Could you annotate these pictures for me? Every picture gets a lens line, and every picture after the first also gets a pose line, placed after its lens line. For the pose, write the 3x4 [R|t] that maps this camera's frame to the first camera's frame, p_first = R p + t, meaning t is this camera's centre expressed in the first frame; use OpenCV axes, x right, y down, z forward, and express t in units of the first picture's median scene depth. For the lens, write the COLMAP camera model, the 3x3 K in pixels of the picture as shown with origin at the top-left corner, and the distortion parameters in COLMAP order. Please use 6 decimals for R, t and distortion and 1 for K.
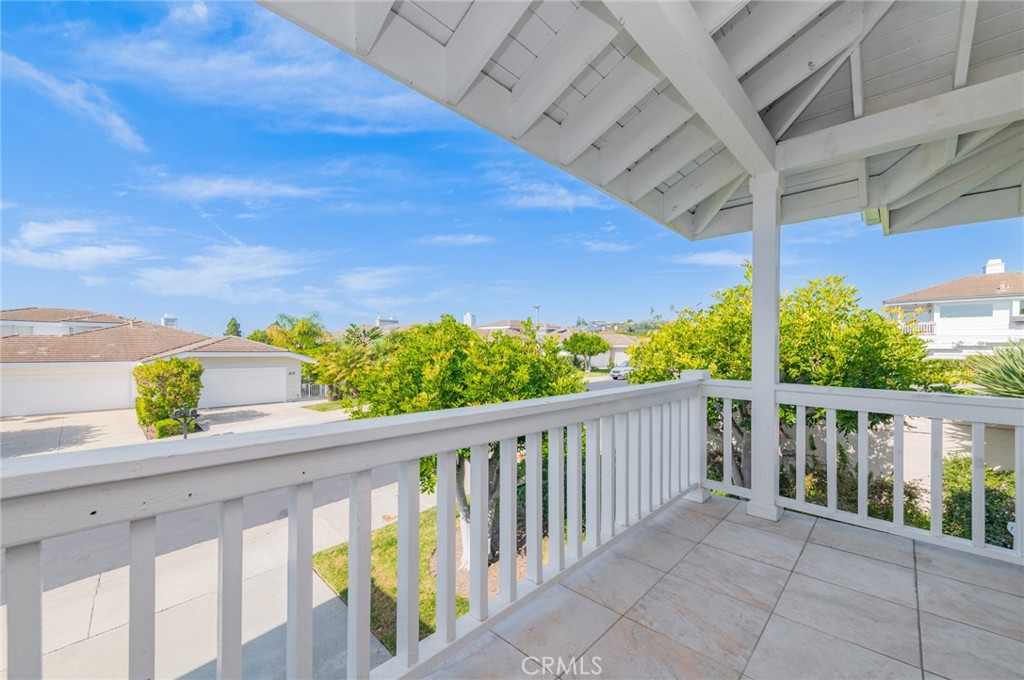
lens RADIAL K [[403.7, 0, 511.3], [0, 403.7, 344.2], [0, 0, 1]] dist [0.000973, -0.000037]
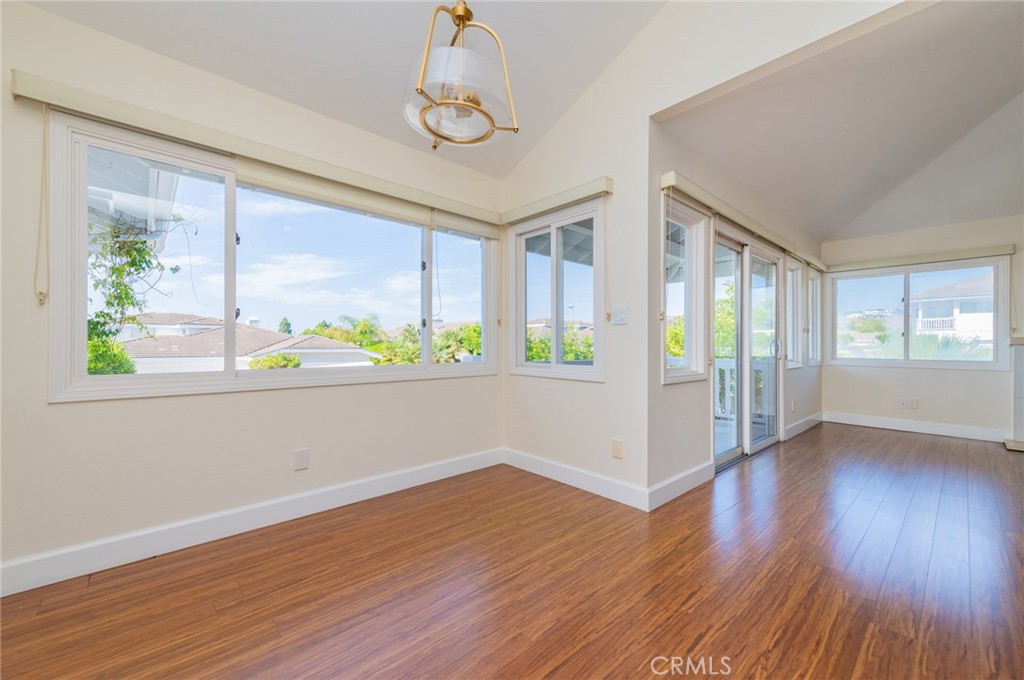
lens RADIAL K [[403.7, 0, 513.2], [0, 403.7, 342.2], [0, 0, 1]] dist [0.000973, -0.000037]
pose [[0.997319, -0.004844, -0.073010, -0.013378], [0.005076, 0.999983, 0.002997, -0.000096], [0.072994, -0.003360, 0.997327, -0.104783]]
